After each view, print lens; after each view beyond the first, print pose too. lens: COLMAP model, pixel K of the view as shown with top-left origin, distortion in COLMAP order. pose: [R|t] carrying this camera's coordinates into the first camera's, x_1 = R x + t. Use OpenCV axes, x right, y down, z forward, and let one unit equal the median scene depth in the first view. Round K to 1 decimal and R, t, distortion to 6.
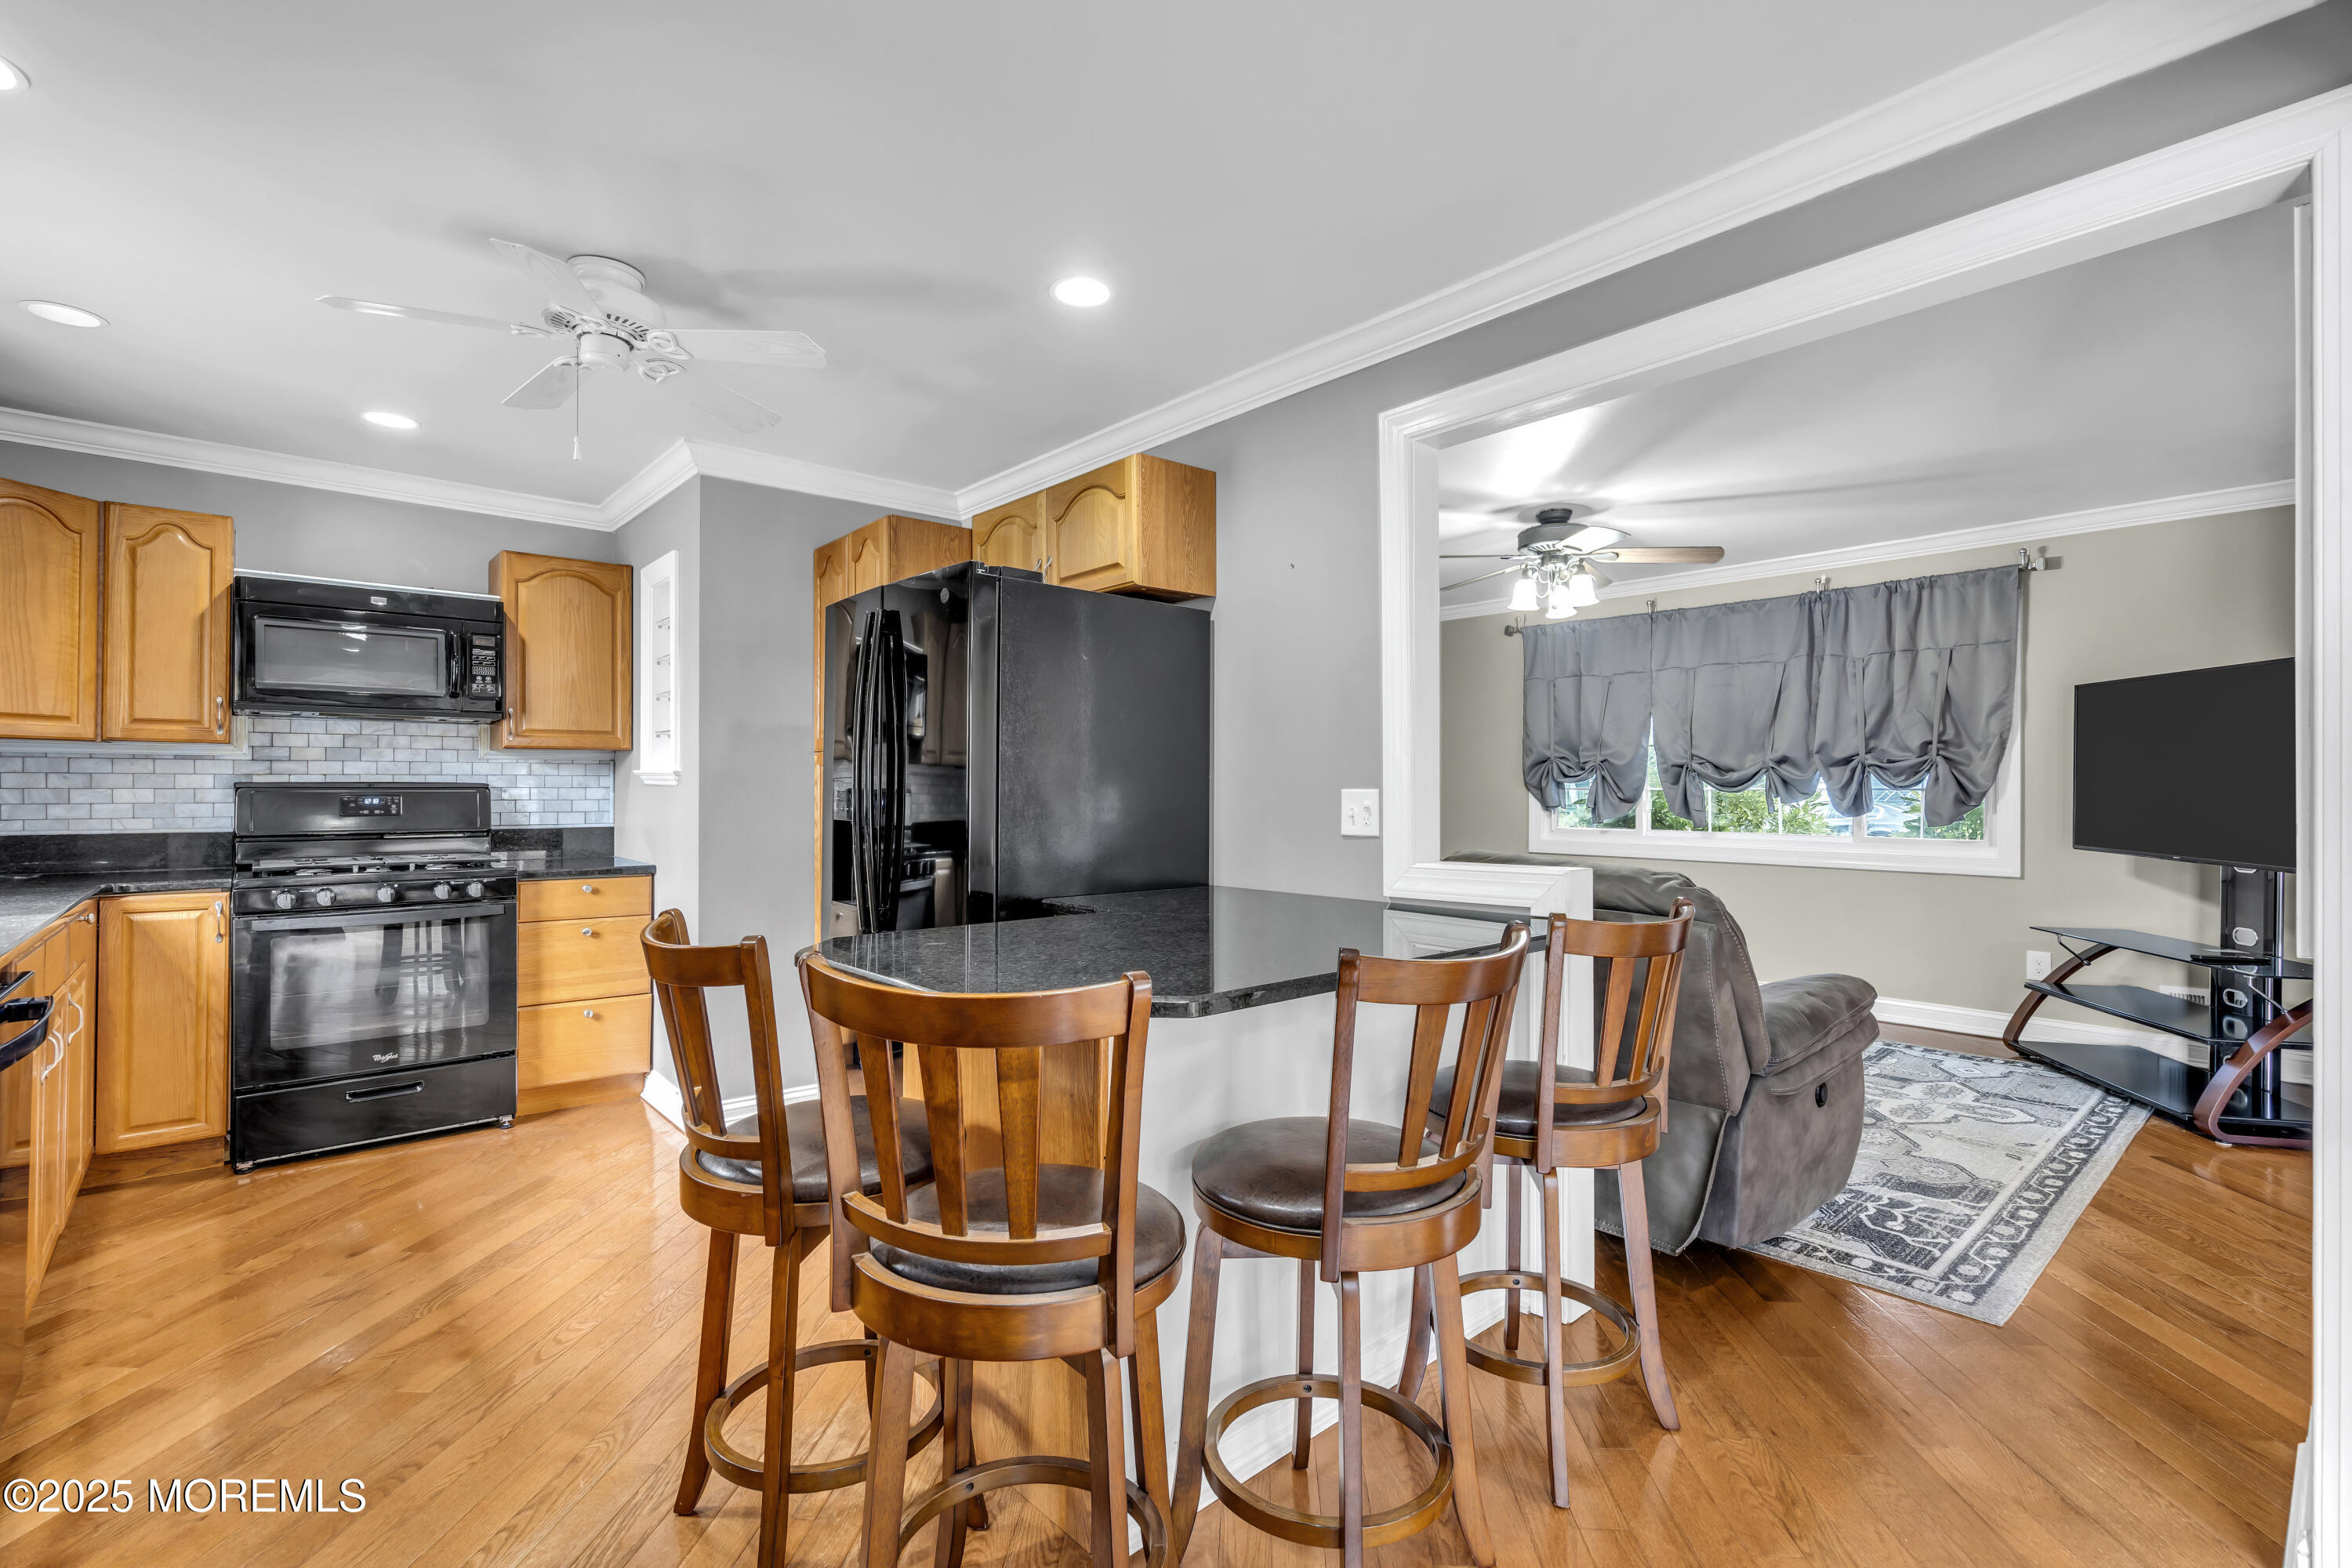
lens RADIAL K [[1080.3, 0, 1186.7], [0, 1080.3, 781.9], [0, 0, 1]] dist [-0.001316, 0.000376]
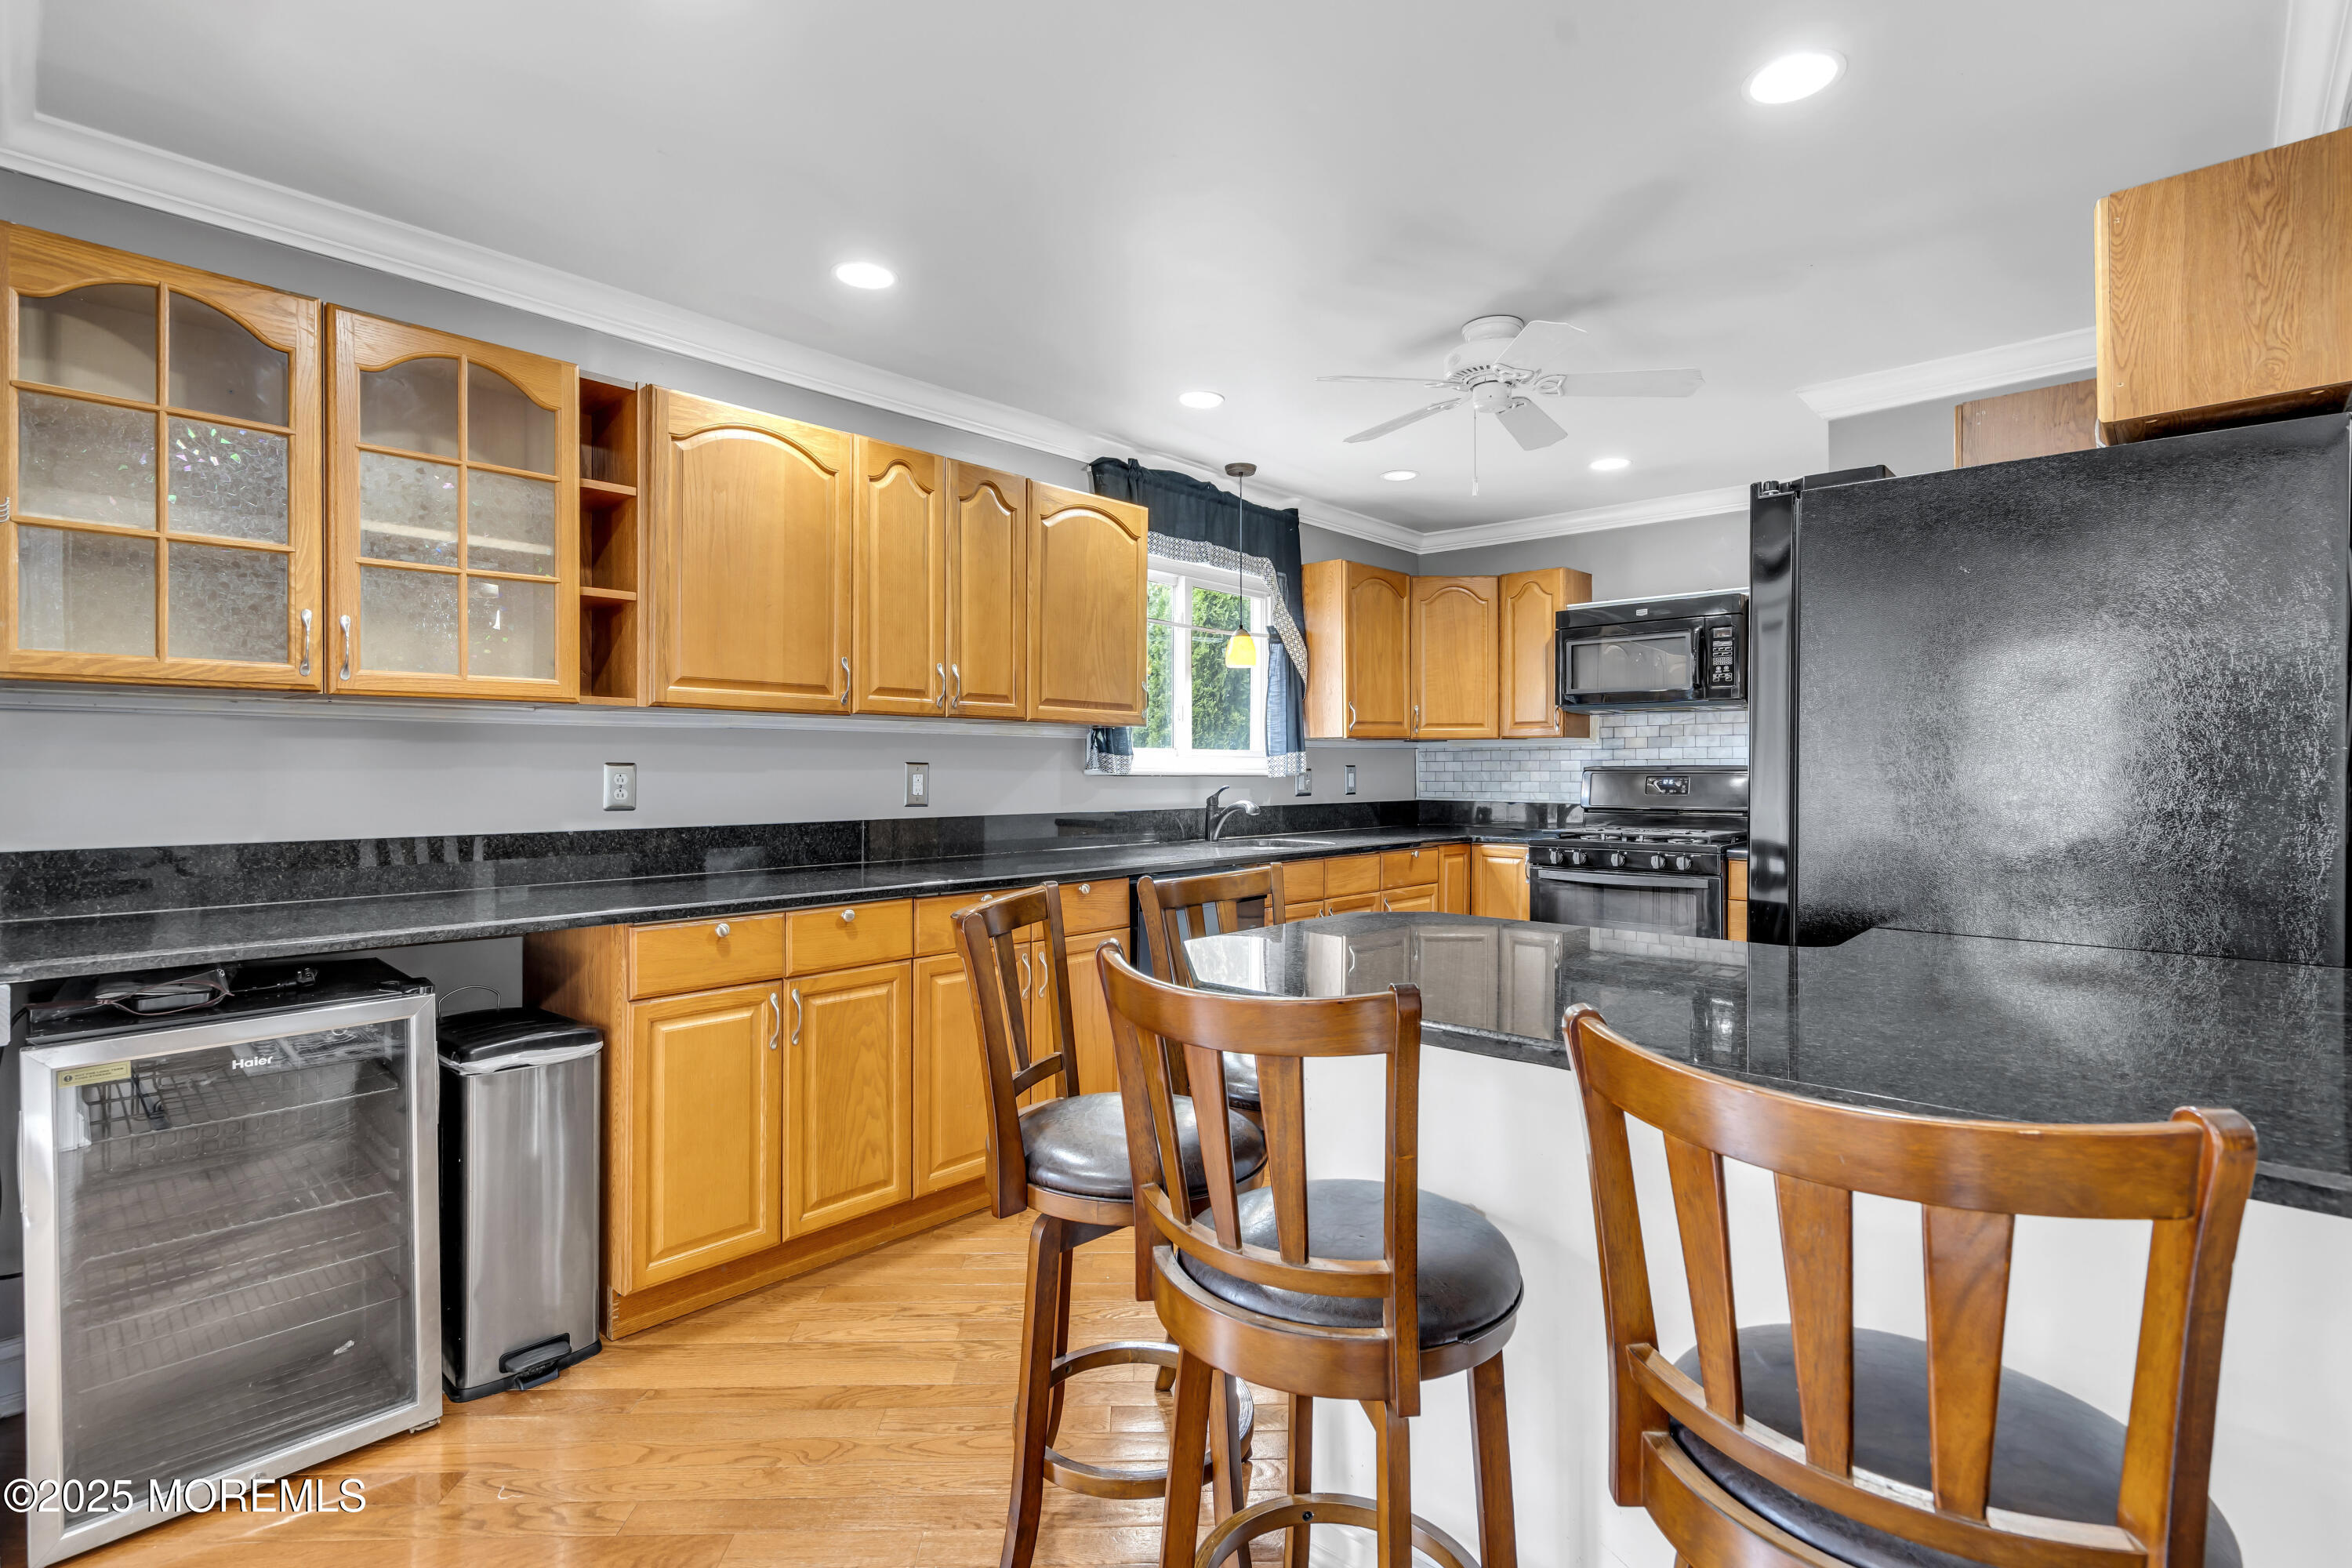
lens RADIAL K [[1102.5, 0, 1159.8], [0, 1102.5, 767.3], [0, 0, 1]] dist [-0.004542, 0.002378]
pose [[0.093735, -0.001852, -0.995595, 0.383324], [0.006556, 0.999978, -0.001242, -0.000005], [0.995576, -0.006410, 0.093745, 0.338062]]
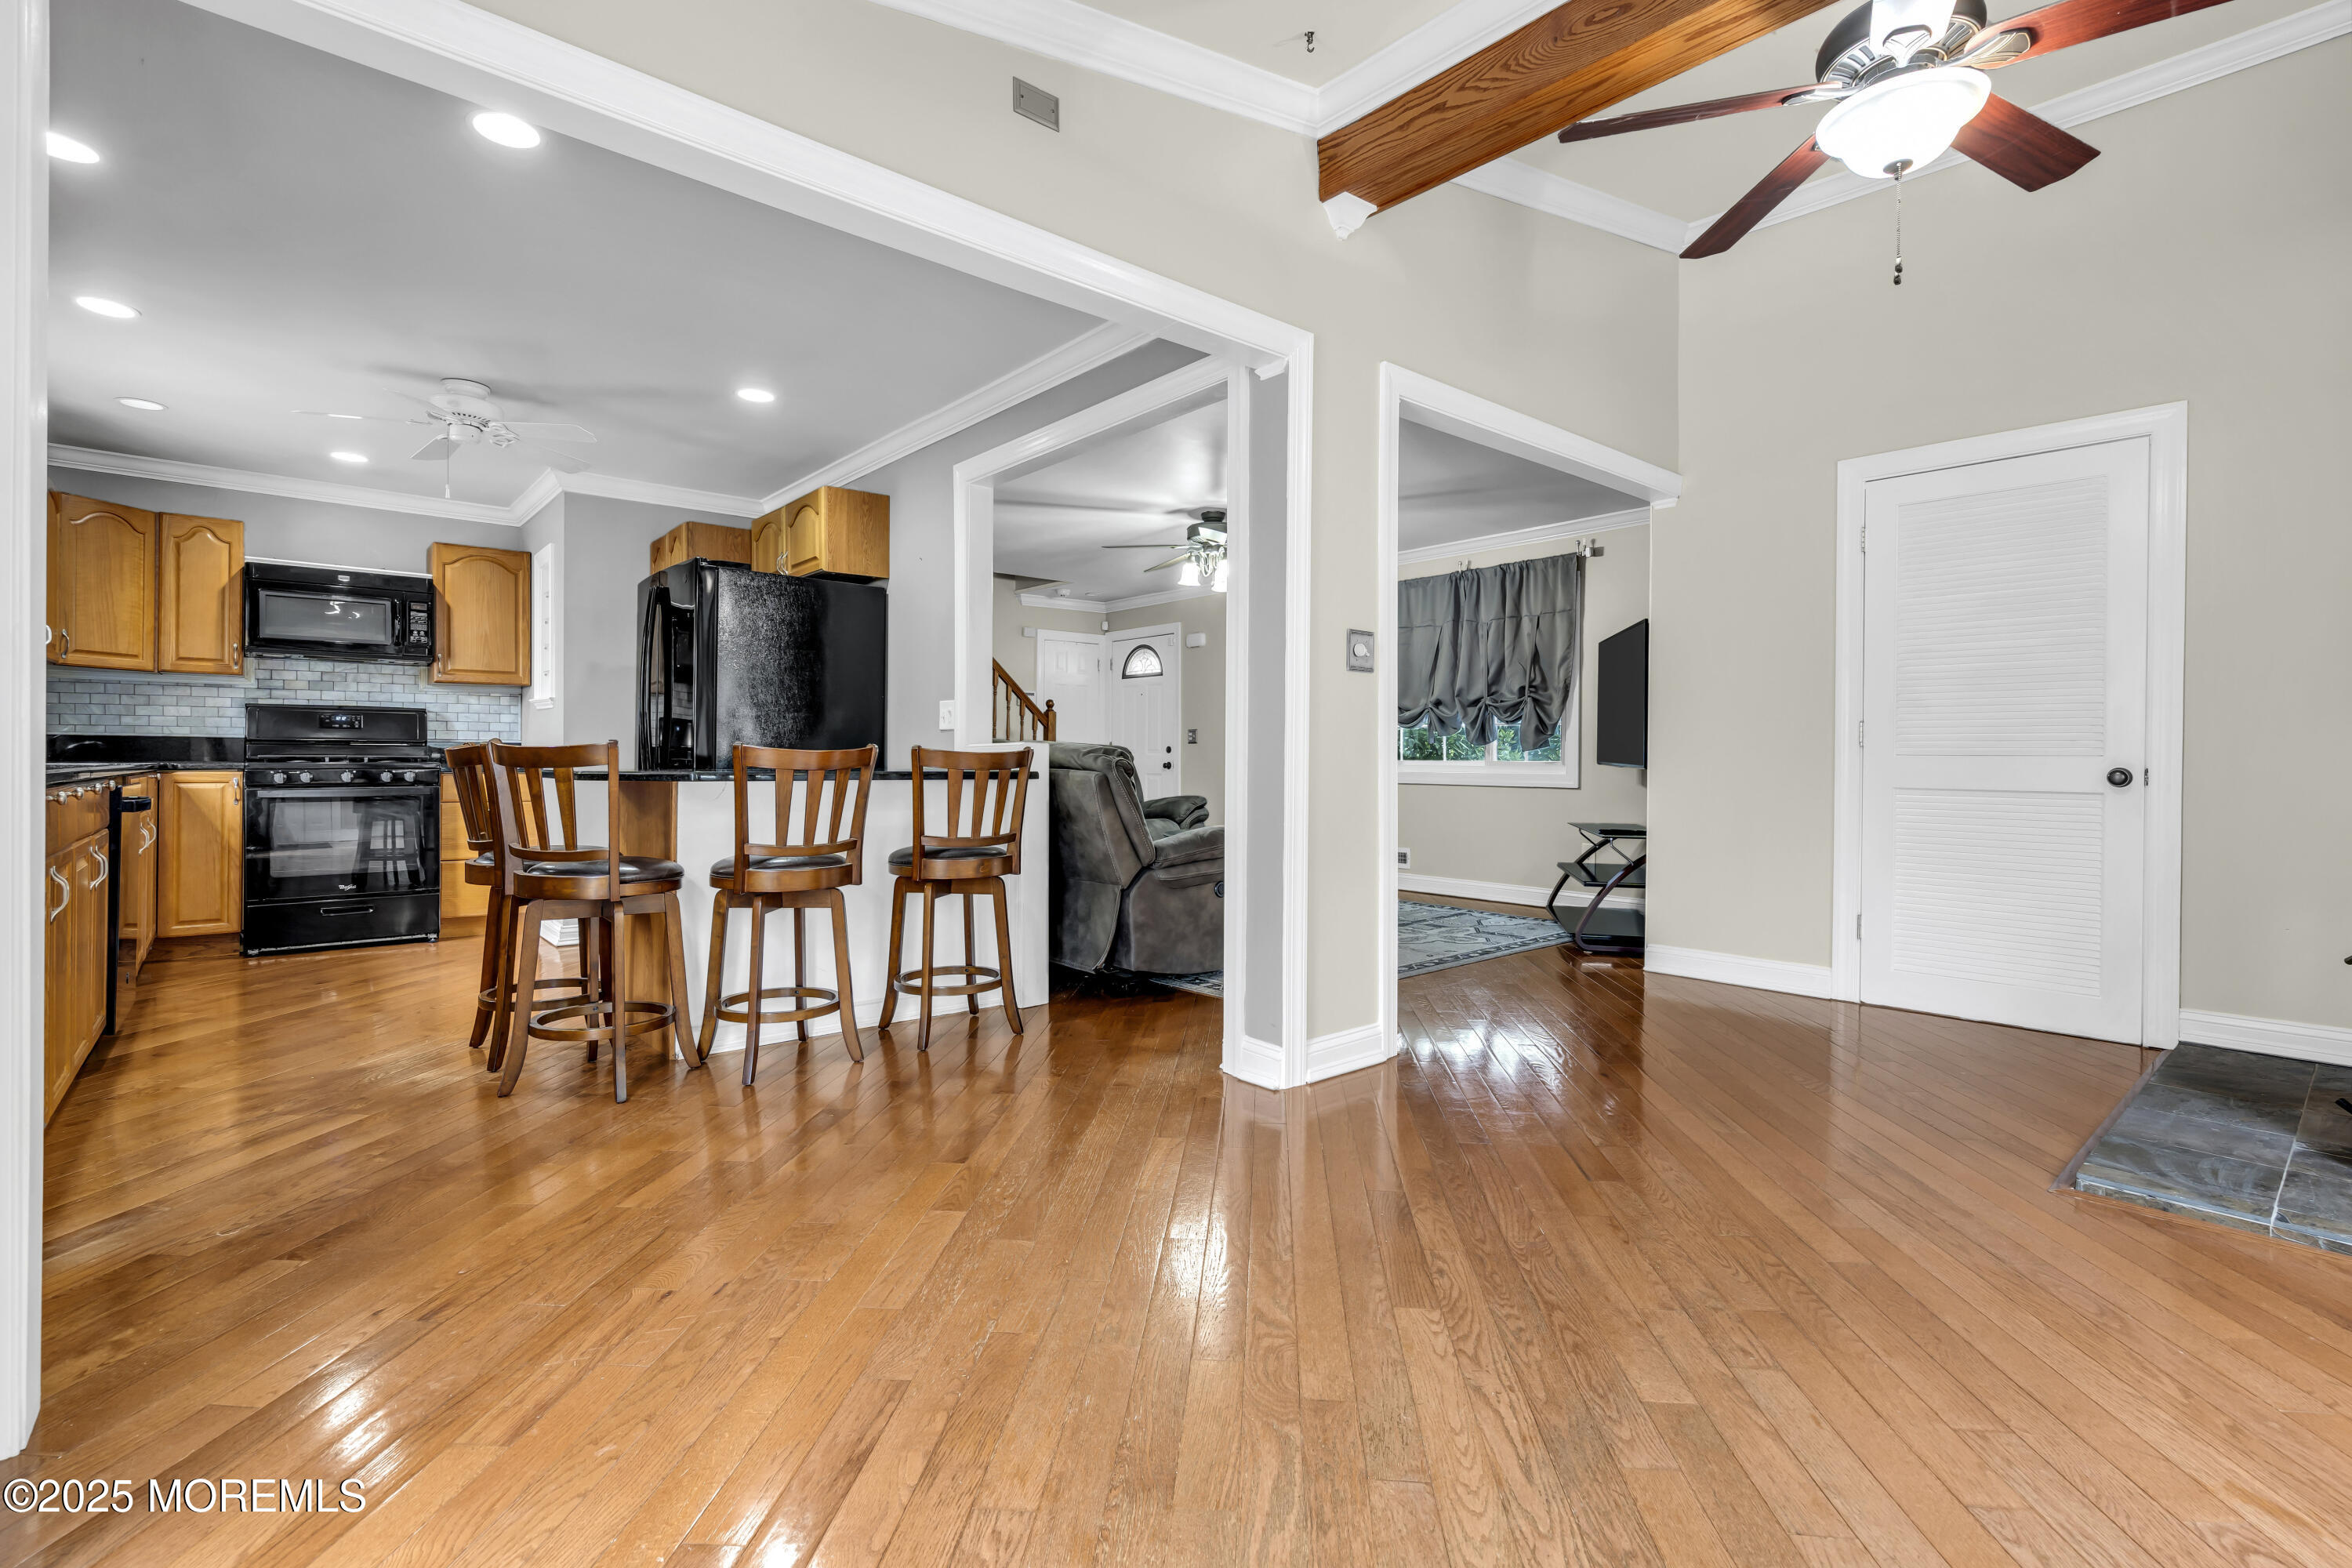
lens RADIAL K [[1102.5, 0, 1195.3], [0, 1102.5, 761.5], [0, 0, 1]] dist [-0.004542, 0.002378]
pose [[0.999945, 0.004989, -0.009277, 0.386646], [-0.004916, 0.999957, 0.007871, 0.057758], [0.009316, -0.007825, 0.999926, -0.442489]]
